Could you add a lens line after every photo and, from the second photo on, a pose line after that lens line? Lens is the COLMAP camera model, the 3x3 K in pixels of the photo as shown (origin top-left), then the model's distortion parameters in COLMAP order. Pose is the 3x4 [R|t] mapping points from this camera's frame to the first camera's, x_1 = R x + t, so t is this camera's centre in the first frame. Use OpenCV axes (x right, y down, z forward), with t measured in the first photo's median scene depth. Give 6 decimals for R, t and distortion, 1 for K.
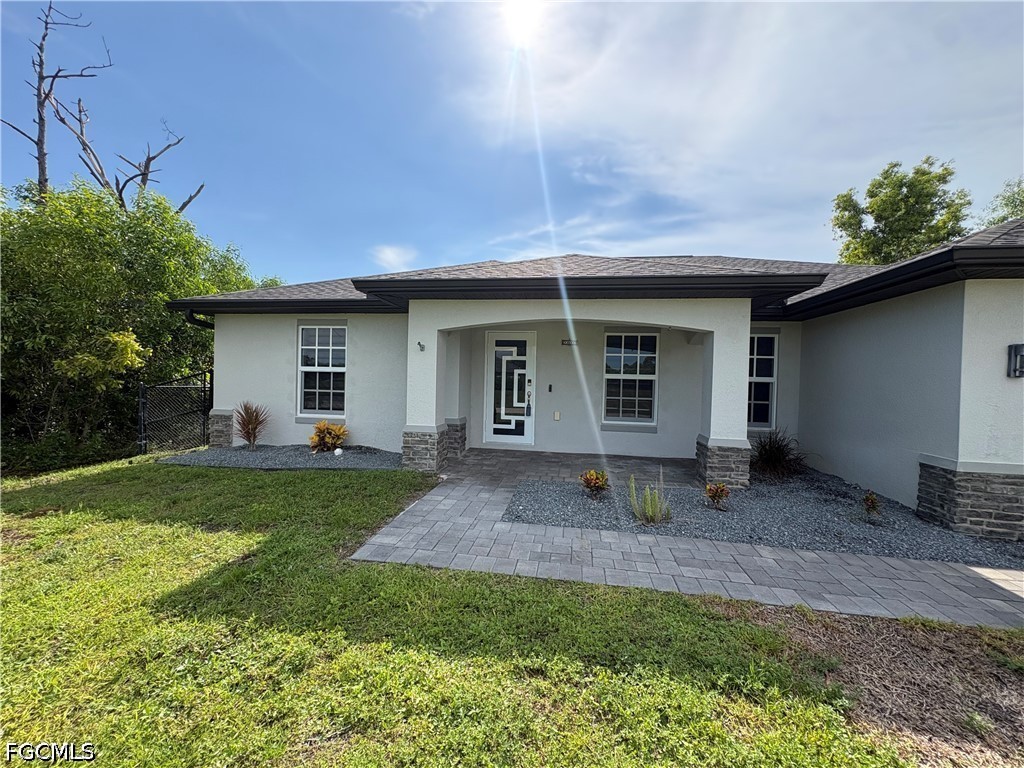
lens RADIAL K [[408.7, 0, 516.8], [0, 408.7, 385.5], [0, 0, 1]] dist [0.003263, -0.000704]
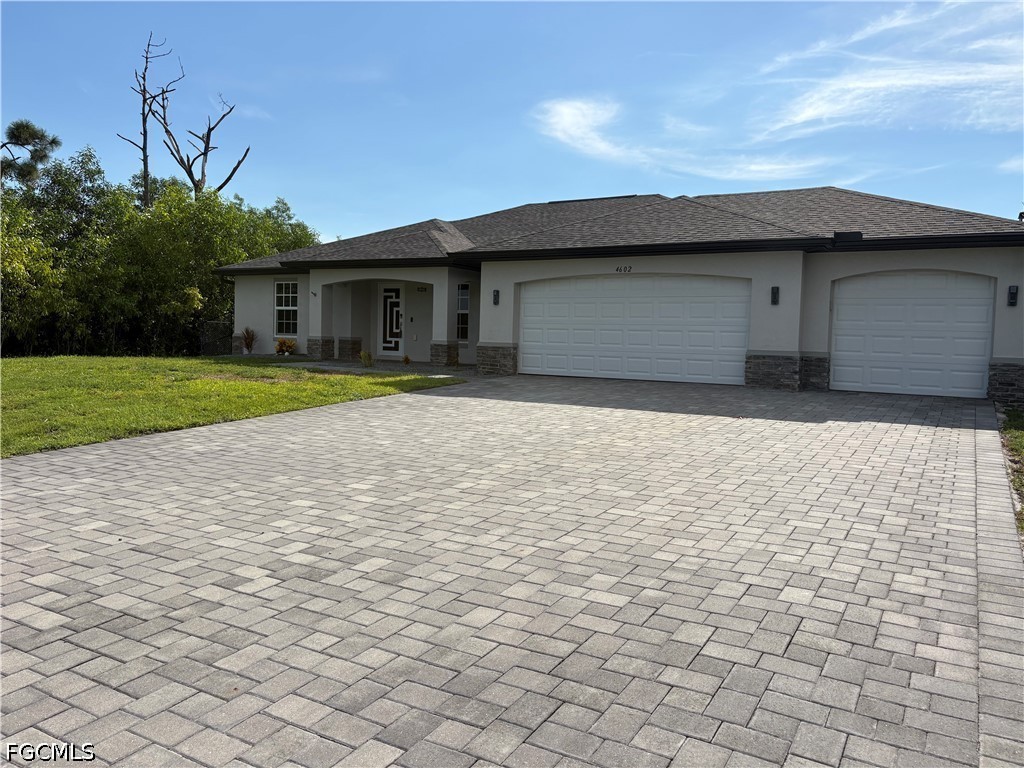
lens RADIAL K [[769.9, 0, 516.9], [0, 769.9, 381.9], [0, 0, 1]] dist [0.016304, -0.002527]
pose [[0.932456, 0.023074, -0.360547, 1.398931], [-0.010398, 0.999259, 0.037056, 0.120966], [0.361134, -0.030804, 0.932005, -1.451093]]
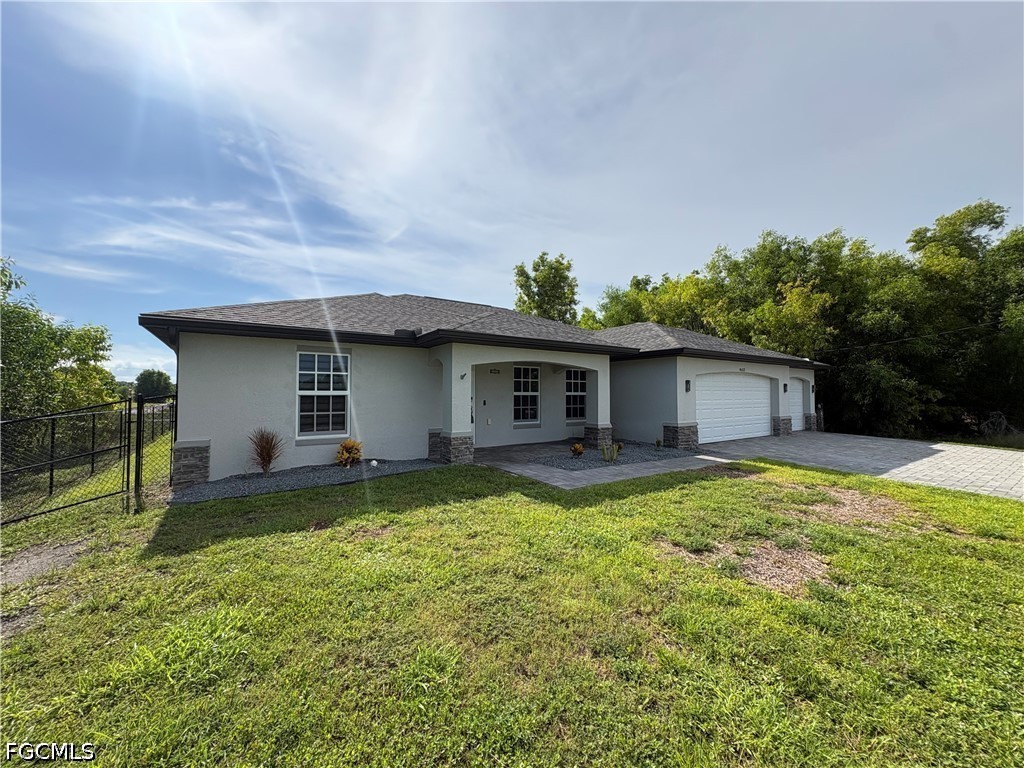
lens RADIAL K [[408.7, 0, 507.9], [0, 408.7, 385.0], [0, 0, 1]] dist [0.003263, -0.000704]
pose [[0.735984, -0.007557, 0.676957, -0.769515], [0.028438, 0.999400, -0.019762, -0.023350], [-0.676401, 0.033796, 0.735757, -0.114608]]
